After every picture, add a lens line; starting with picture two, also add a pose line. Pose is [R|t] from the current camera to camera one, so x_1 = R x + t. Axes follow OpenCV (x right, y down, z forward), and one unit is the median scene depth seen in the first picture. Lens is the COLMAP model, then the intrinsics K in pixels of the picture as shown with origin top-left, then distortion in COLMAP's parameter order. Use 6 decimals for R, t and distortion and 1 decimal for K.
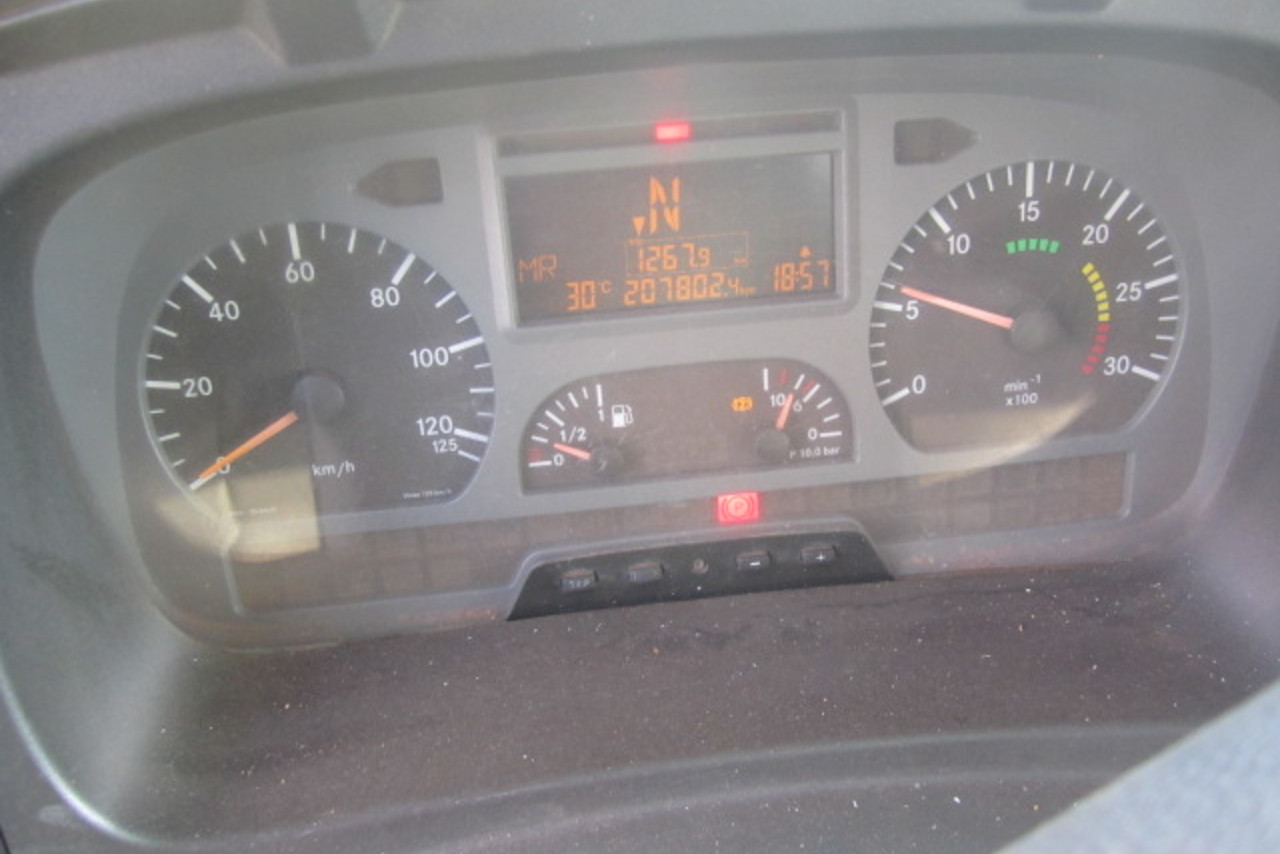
lens RADIAL K [[1061.3, 0, 640.0], [0, 1061.3, 427.0], [0, 0, 1]] dist [0.009649, -0.161797]
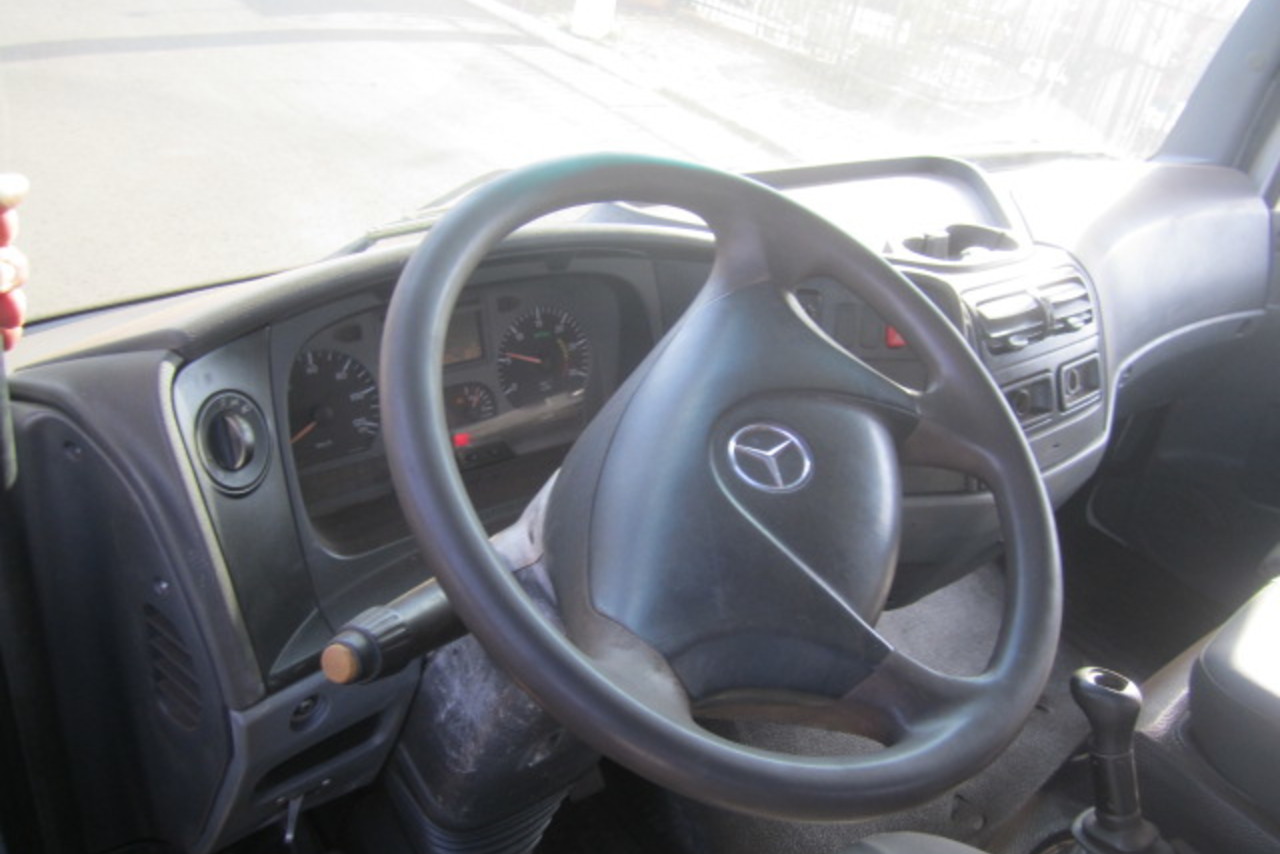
lens RADIAL K [[1061.3, 0, 640.0], [0, 1061.3, 427.0], [0, 0, 1]] dist [0.009649, -0.161797]
pose [[0.816469, -0.140616, 0.560004, -1.090710], [0.191343, 0.980980, -0.032651, 0.227705], [-0.544762, 0.133812, 0.827846, -1.549416]]
